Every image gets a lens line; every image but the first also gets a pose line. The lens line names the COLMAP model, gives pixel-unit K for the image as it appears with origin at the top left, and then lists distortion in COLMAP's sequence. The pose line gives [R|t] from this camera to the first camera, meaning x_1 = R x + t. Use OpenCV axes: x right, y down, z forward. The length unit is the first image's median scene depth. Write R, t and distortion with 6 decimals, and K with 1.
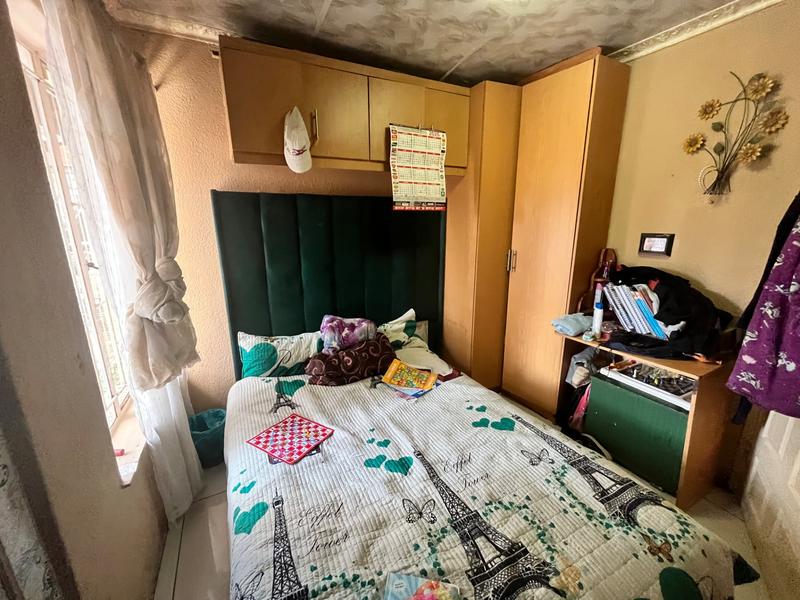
lens RADIAL K [[321.7, 0, 396.6], [0, 321.7, 300.8], [0, 0, 1]] dist [-0.001610, -0.000955]
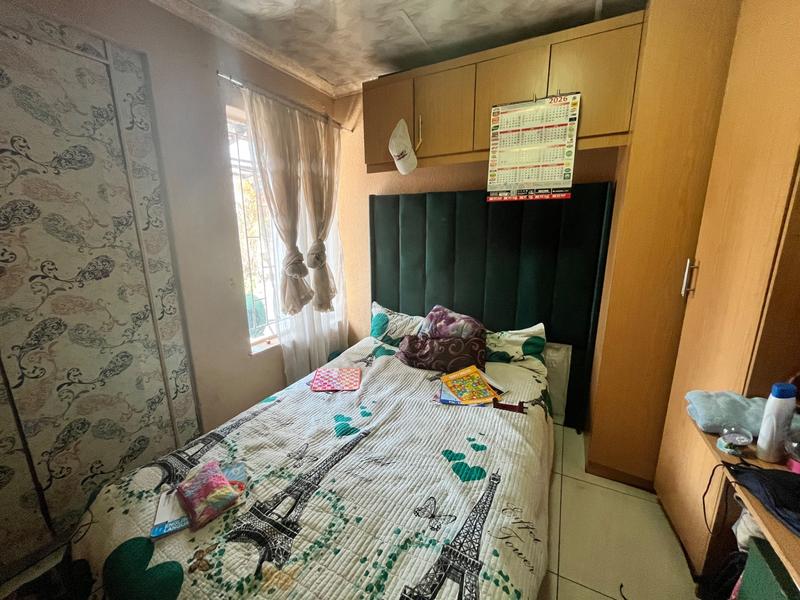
lens RADIAL K [[321.7, 0, 400.7], [0, 321.7, 300.9], [0, 0, 1]] dist [-0.001610, -0.000955]
pose [[0.576236, 0.183237, -0.796477, 0.654010], [-0.193808, 0.977382, 0.084639, -0.040431], [0.793971, 0.105591, 0.598715, 0.309409]]
